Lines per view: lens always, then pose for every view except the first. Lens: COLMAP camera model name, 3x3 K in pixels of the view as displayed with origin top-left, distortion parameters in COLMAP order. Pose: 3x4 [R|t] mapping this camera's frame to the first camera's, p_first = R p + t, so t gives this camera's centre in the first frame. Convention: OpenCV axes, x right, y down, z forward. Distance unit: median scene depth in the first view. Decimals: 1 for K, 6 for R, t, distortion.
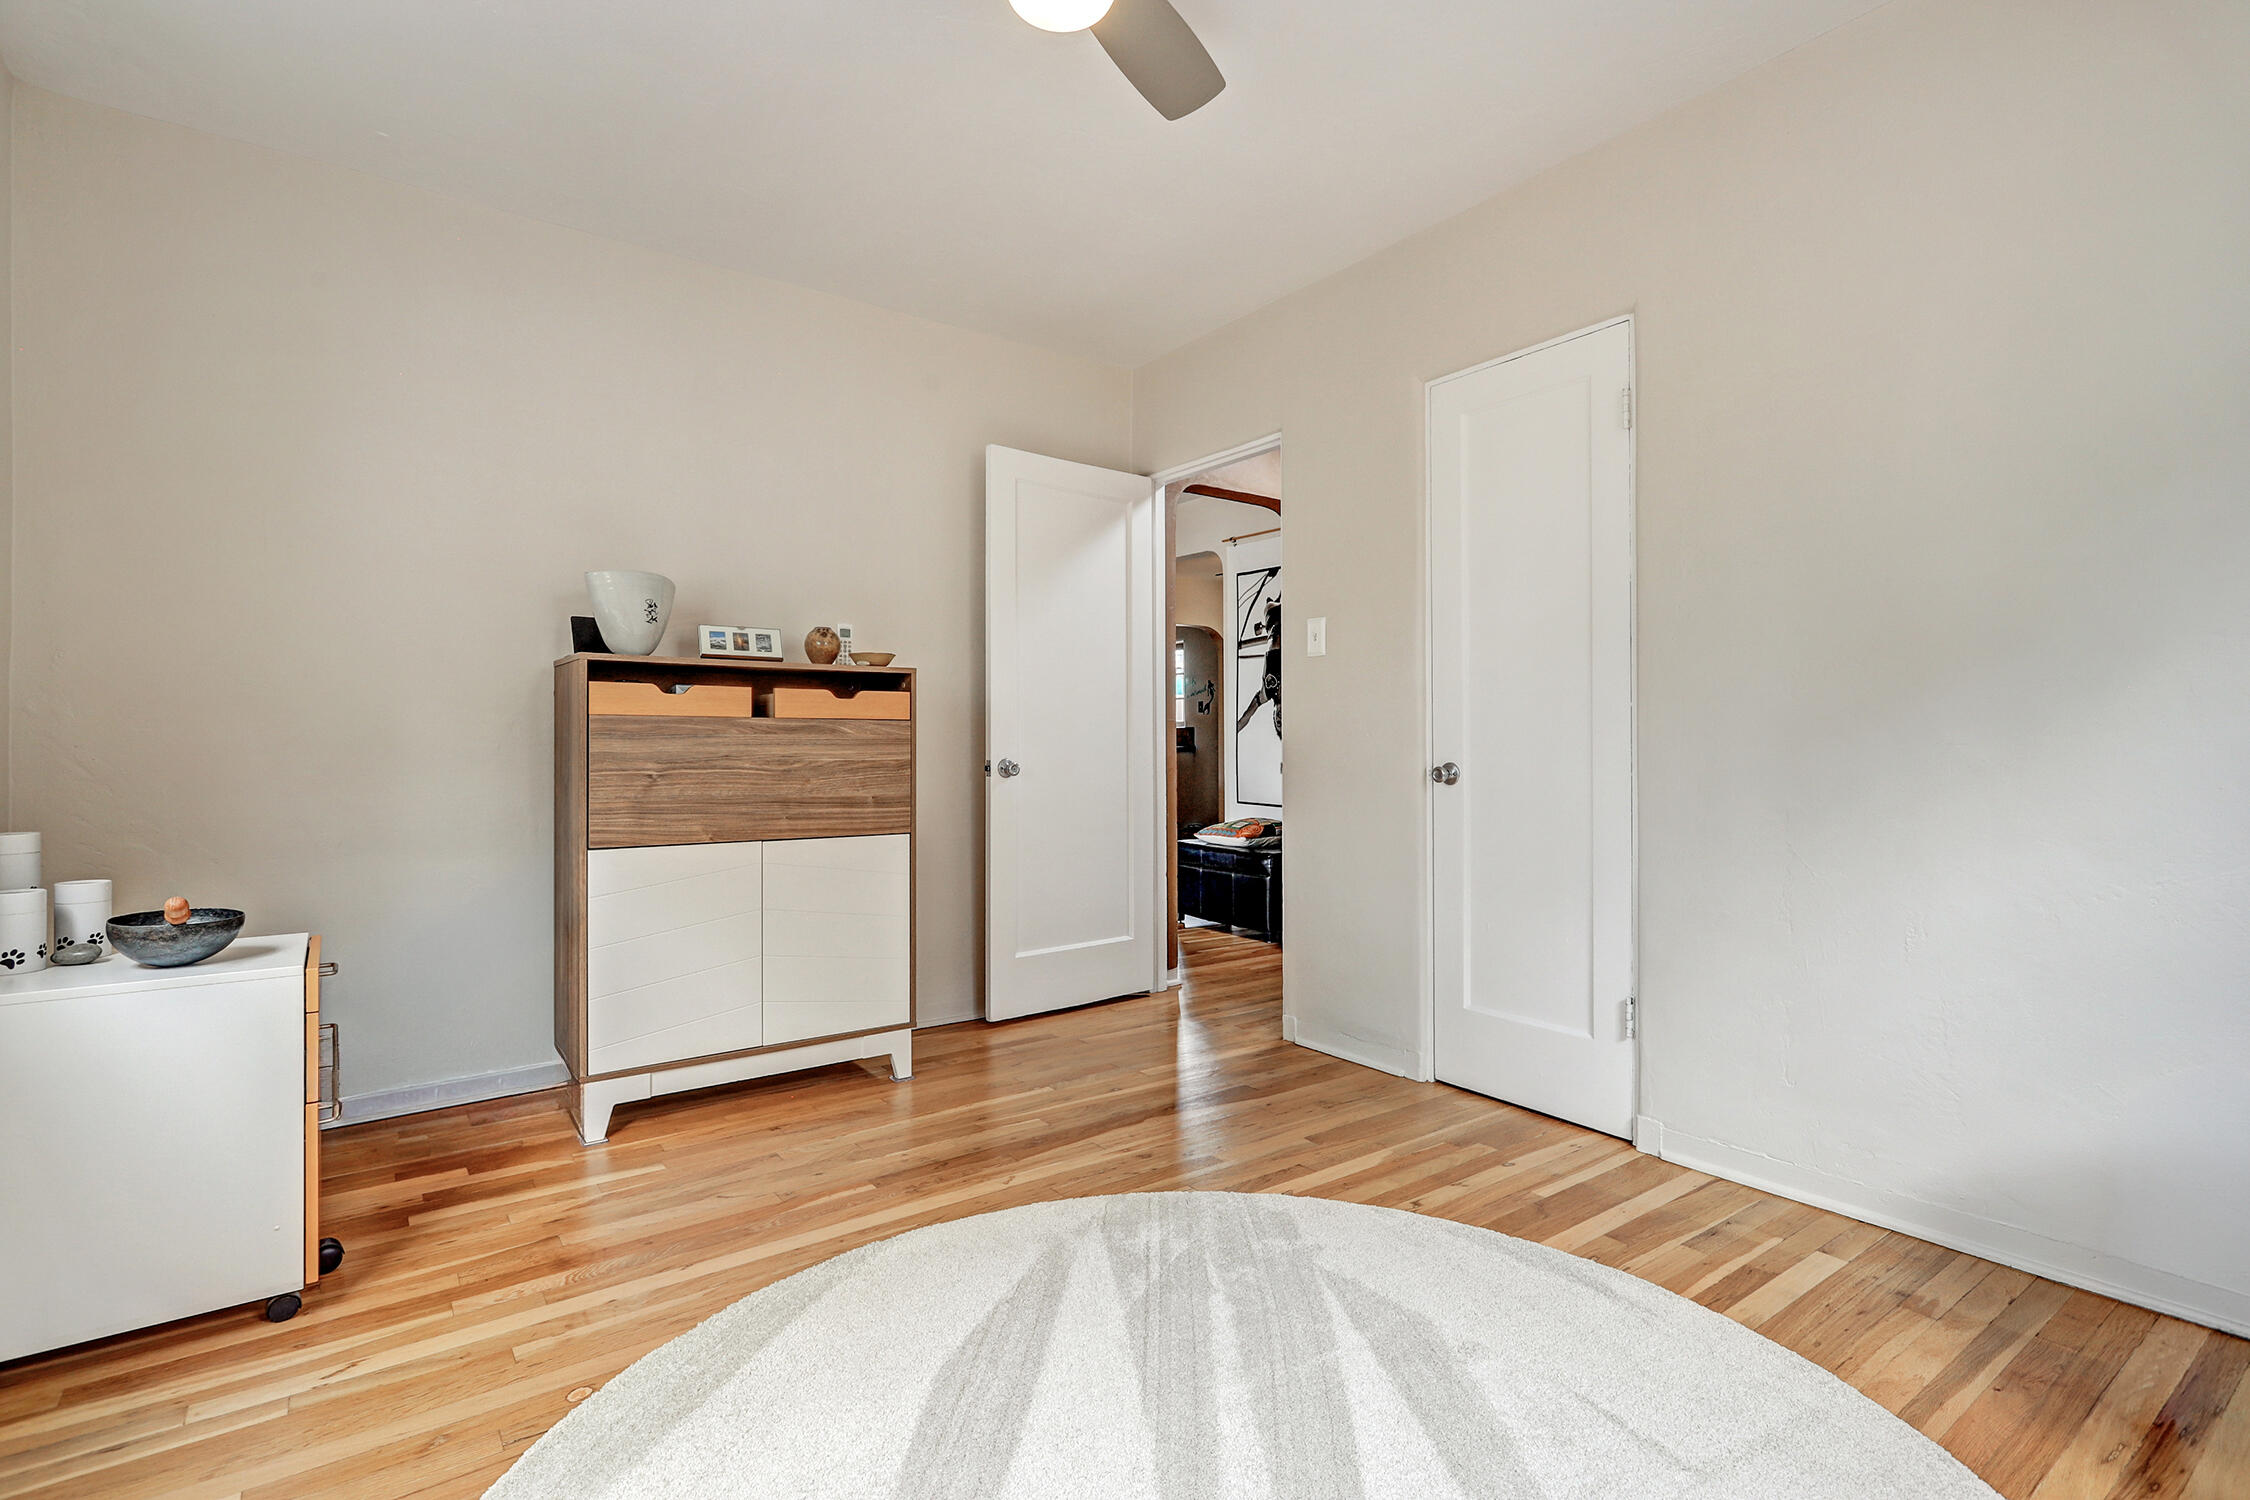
lens RADIAL K [[1076.7, 0, 1123.6], [0, 1076.7, 745.4], [0, 0, 1]] dist [-0.002251, -0.000226]
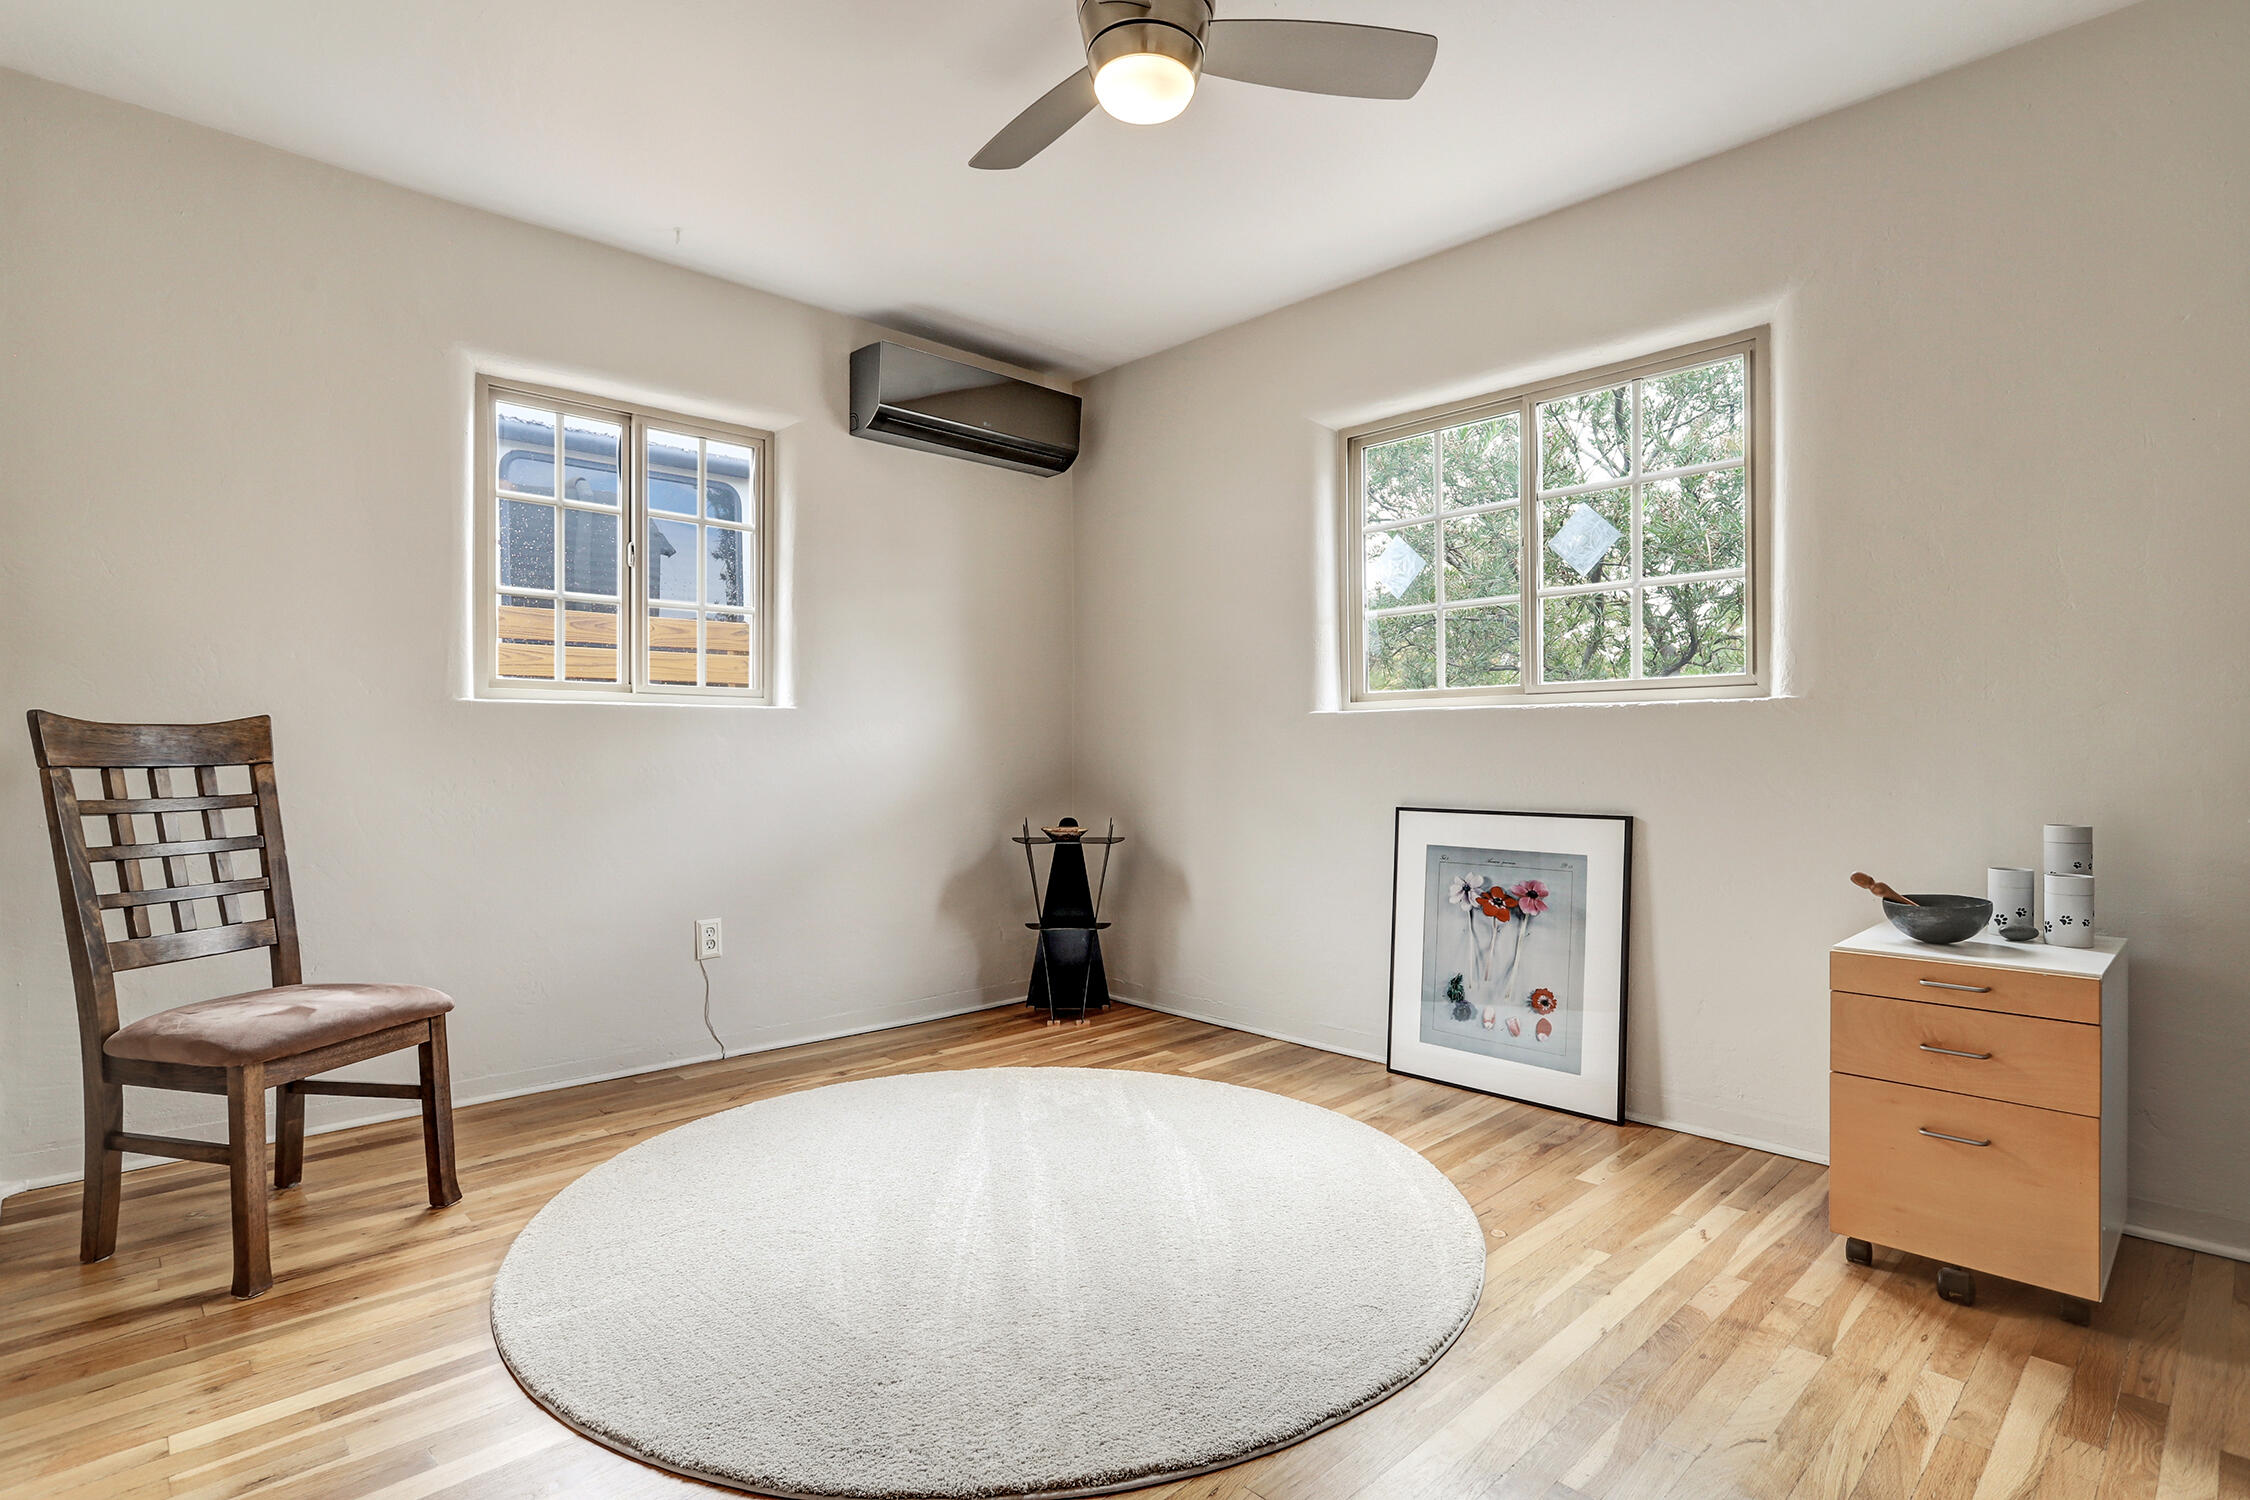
lens RADIAL K [[1121.1, 0, 1125.2], [0, 1121.1, 750.5], [0, 0, 1]] dist [-0.000504, -0.000154]
pose [[-0.991720, 0.007707, -0.128188, 0.102647], [0.007349, 0.999968, 0.003263, -0.002346], [0.128209, 0.002294, -0.991745, 1.916703]]
